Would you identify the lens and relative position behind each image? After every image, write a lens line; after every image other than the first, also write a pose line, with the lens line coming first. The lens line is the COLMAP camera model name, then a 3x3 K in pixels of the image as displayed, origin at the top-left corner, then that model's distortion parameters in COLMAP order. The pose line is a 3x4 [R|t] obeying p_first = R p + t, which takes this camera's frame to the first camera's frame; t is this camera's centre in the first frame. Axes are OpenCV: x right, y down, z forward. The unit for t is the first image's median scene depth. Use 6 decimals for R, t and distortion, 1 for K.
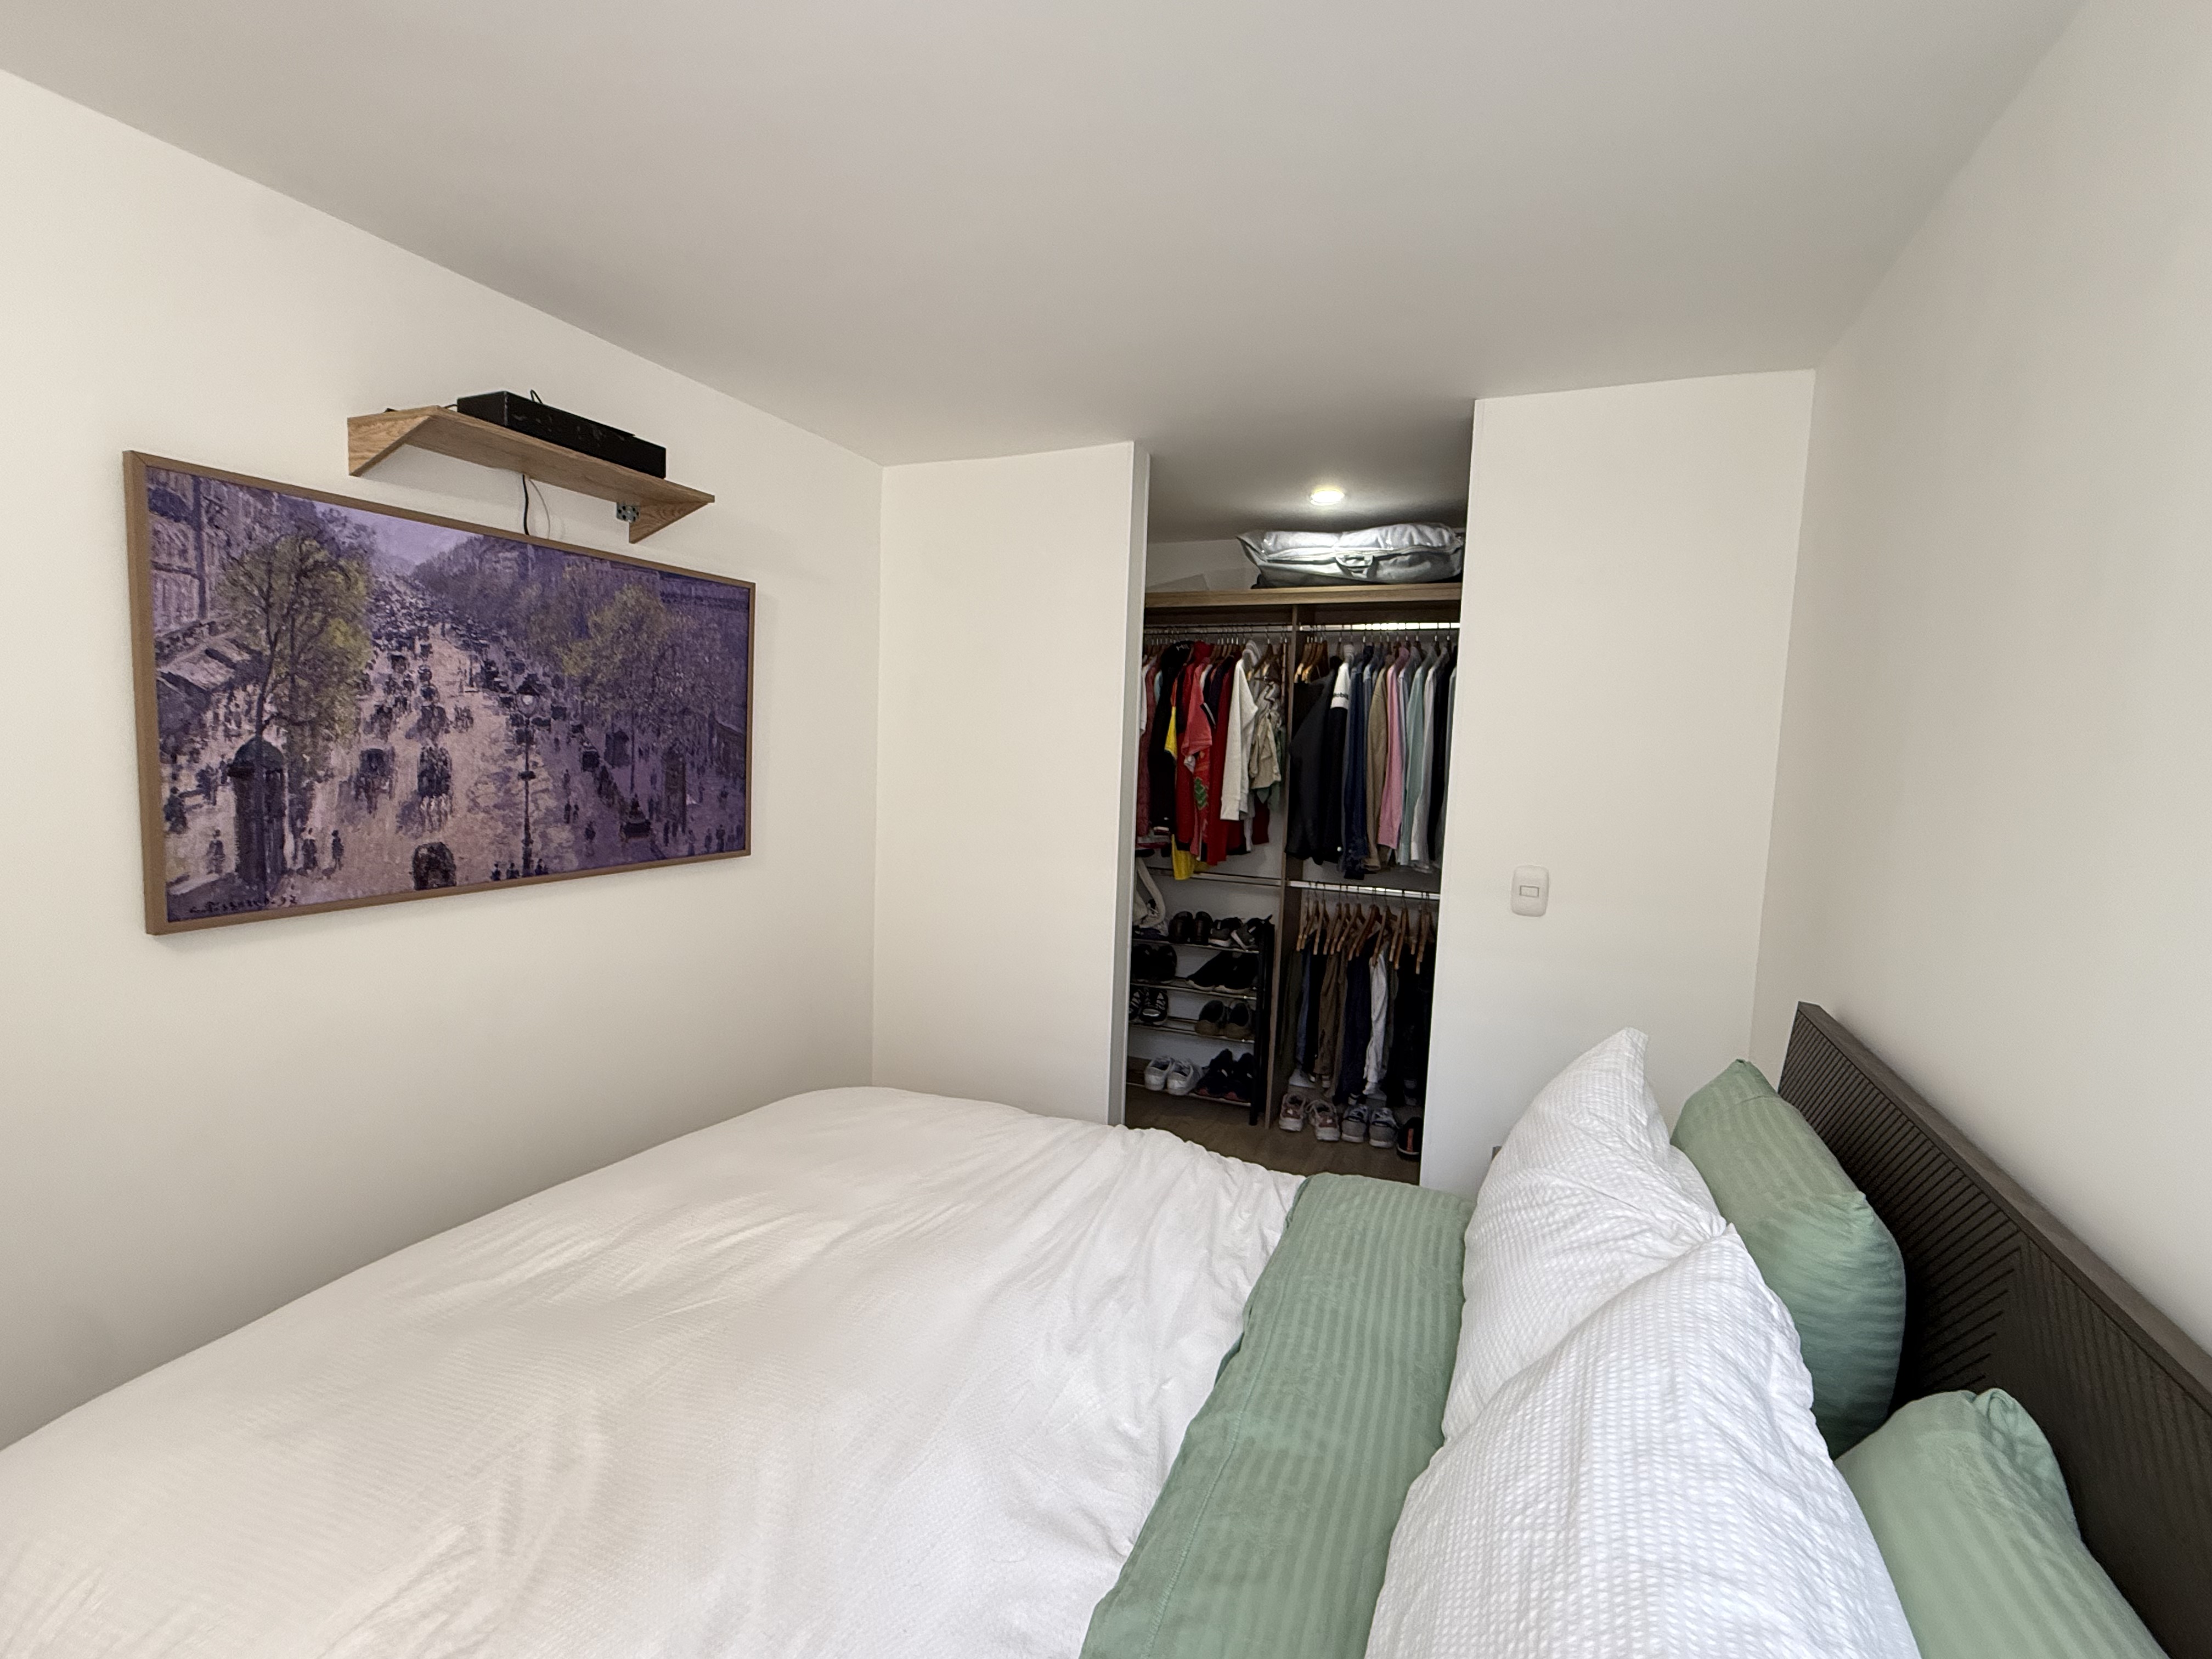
lens RADIAL K [[986.8, 0, 1106.0], [0, 986.8, 829.5], [0, 0, 1]] dist [-0.001348, -0.000028]
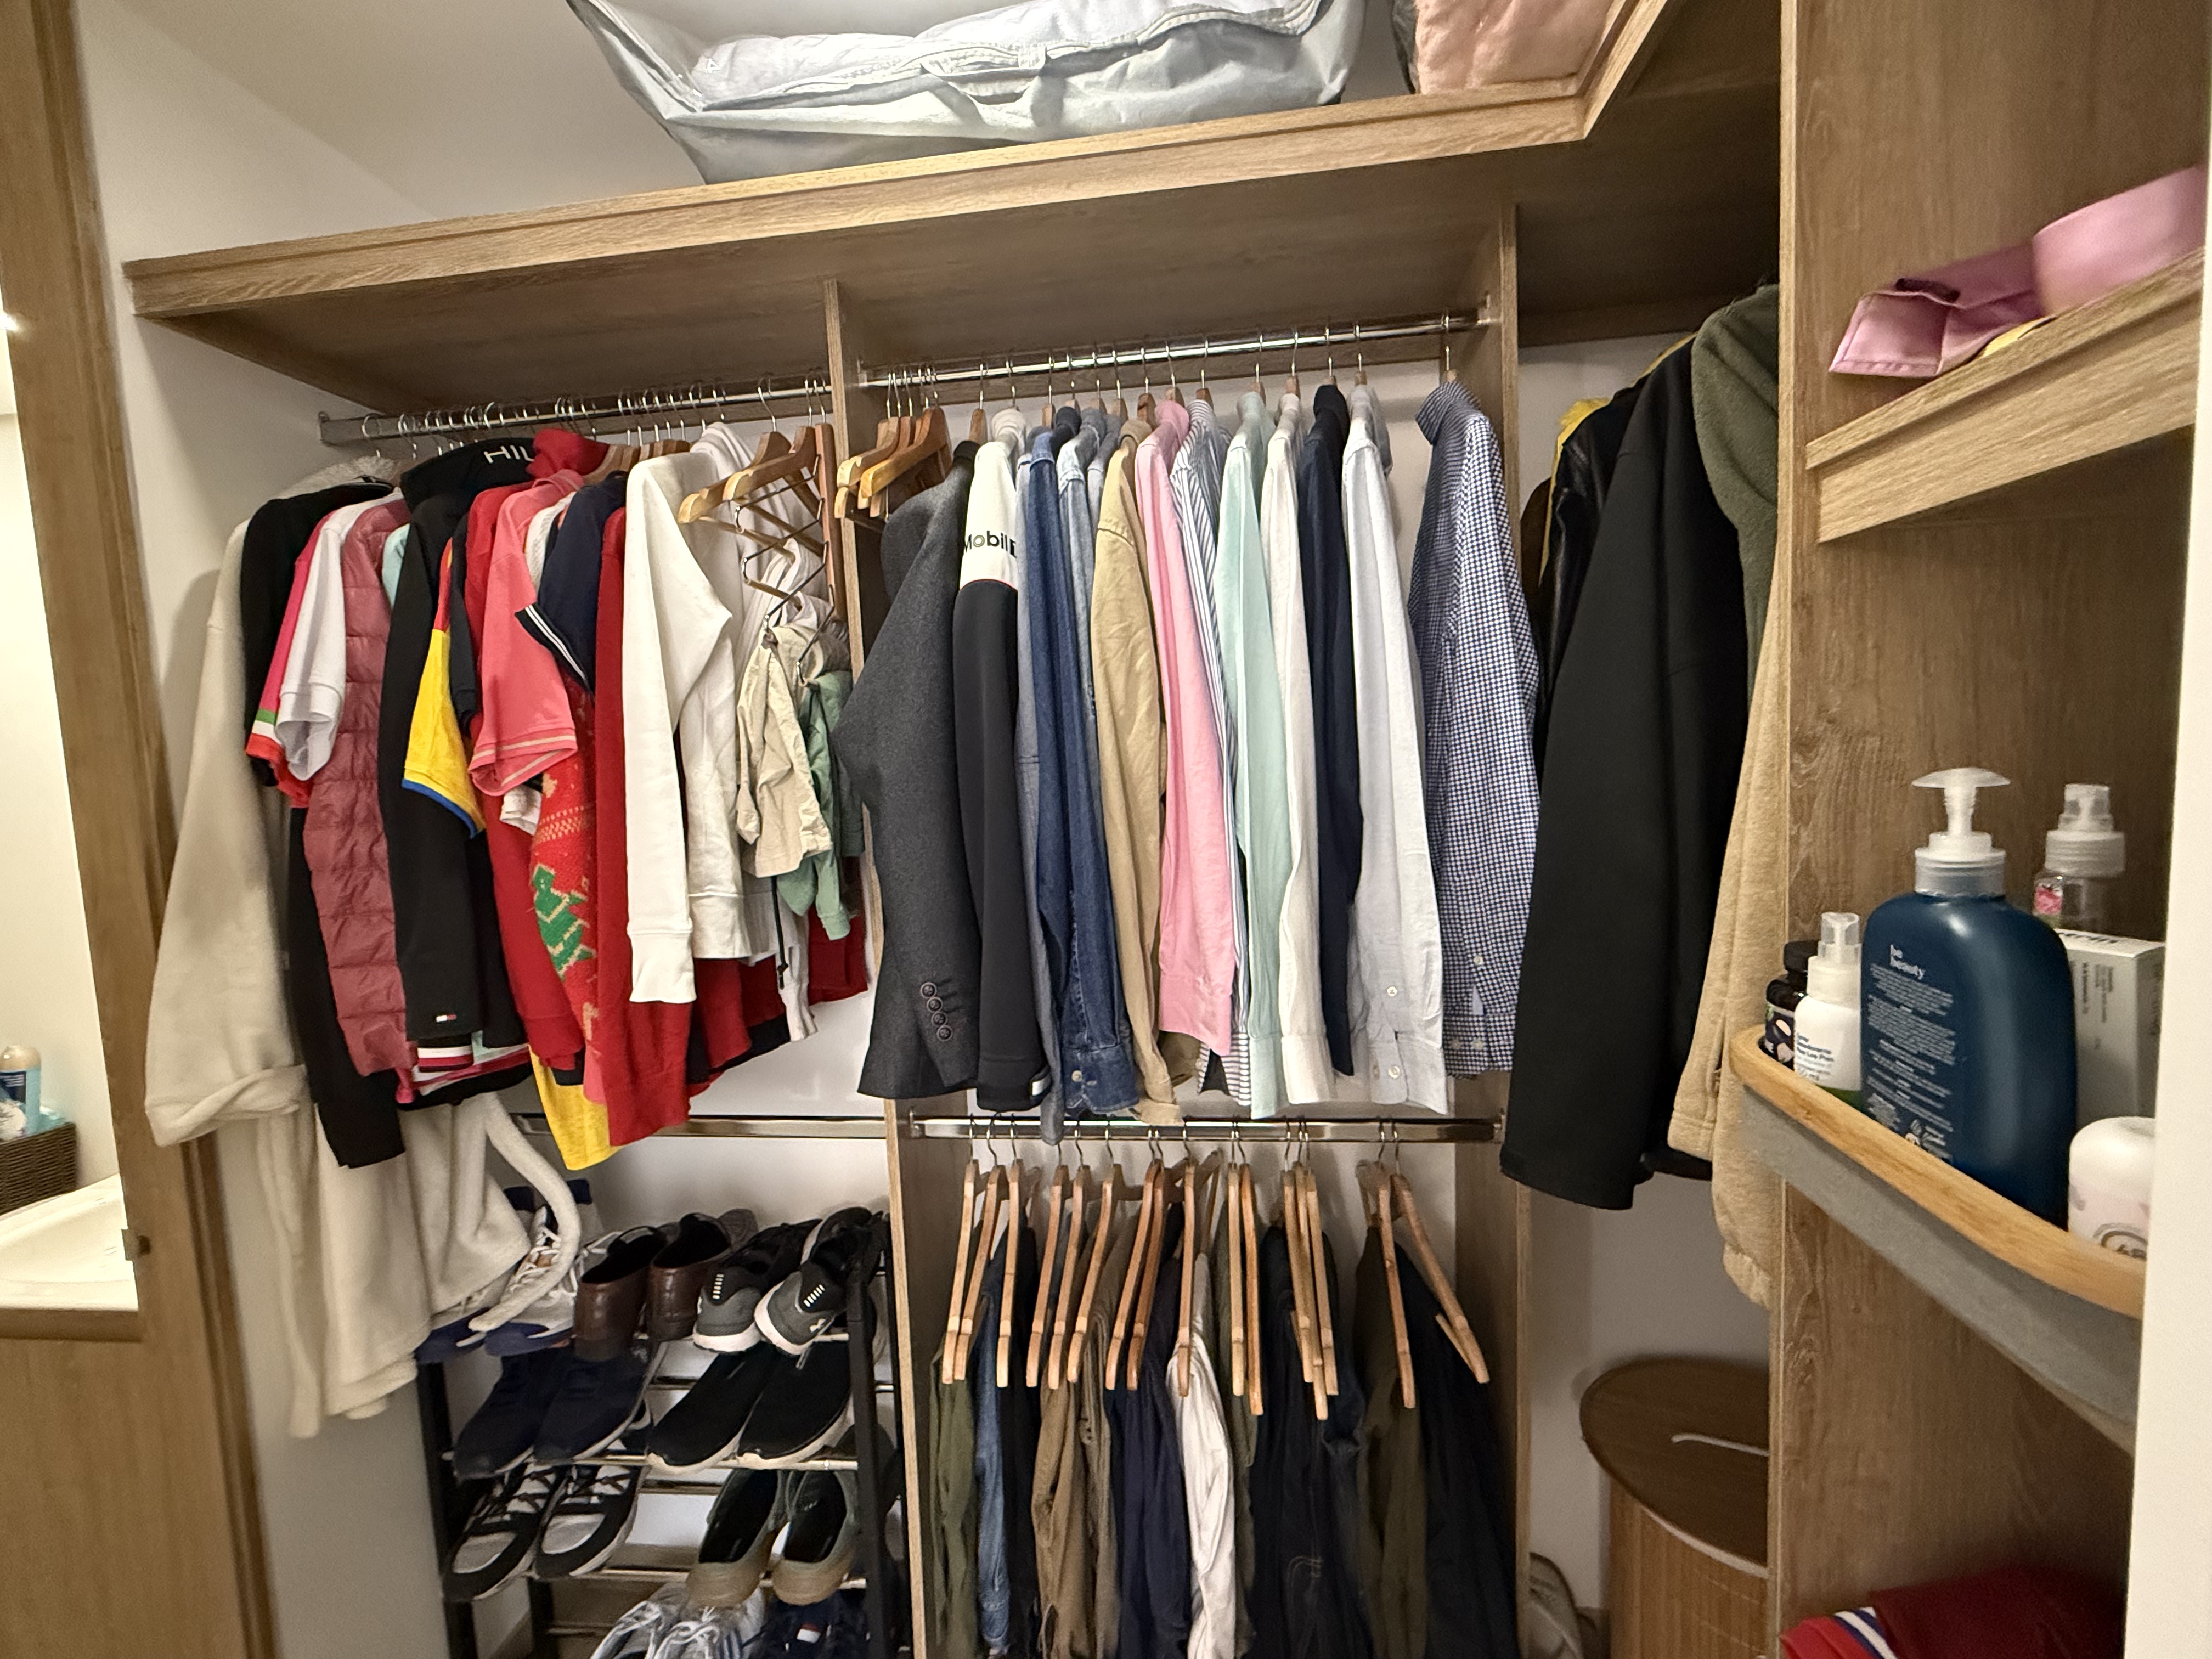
lens RADIAL K [[986.8, 0, 1106.0], [0, 986.8, 829.5], [0, 0, 1]] dist [-0.001348, -0.000028]
pose [[0.956469, -0.100677, 0.273919, 0.182519], [0.102574, 0.994698, 0.007426, -0.050677], [-0.273214, 0.020994, 0.961724, 0.712536]]
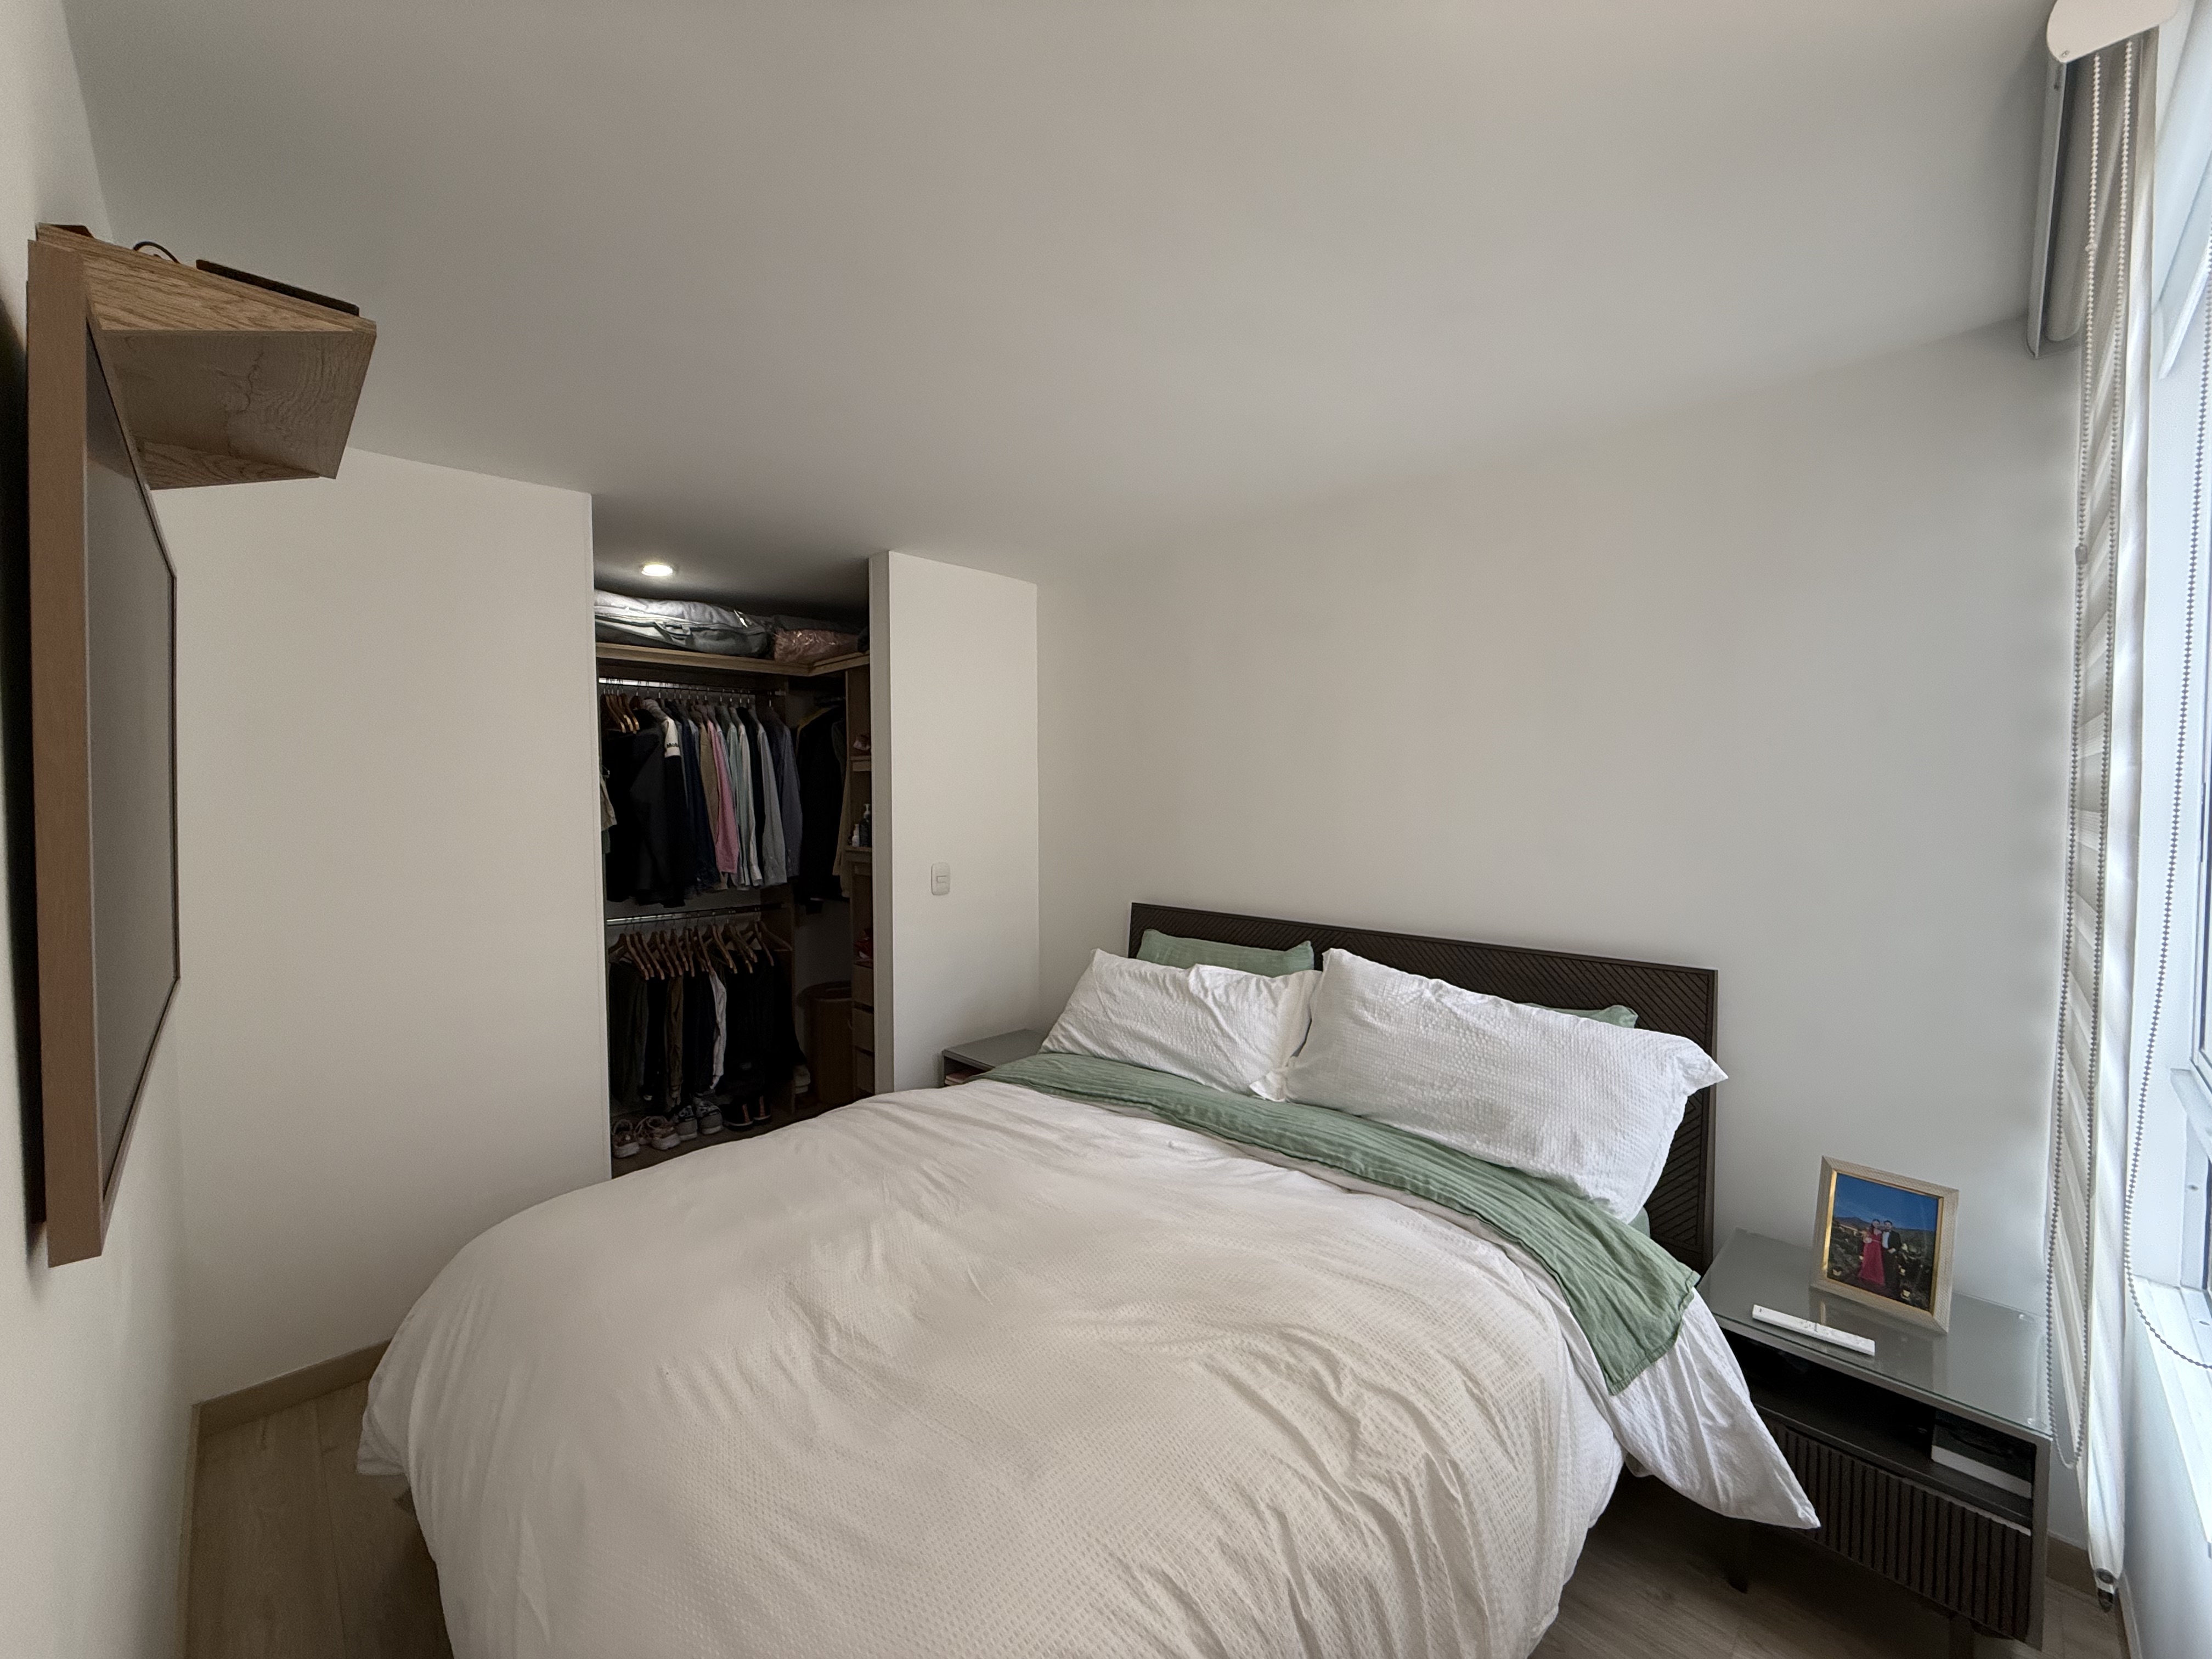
lens RADIAL K [[880.3, 0, 1106.0], [0, 880.3, 829.5], [0, 0, 1]] dist [-0.001430, 0.000227]
pose [[0.375507, -0.073499, 0.923901, -0.515526], [0.098793, 0.994345, 0.038951, -0.030172], [-0.921539, 0.076648, 0.380645, 0.164174]]
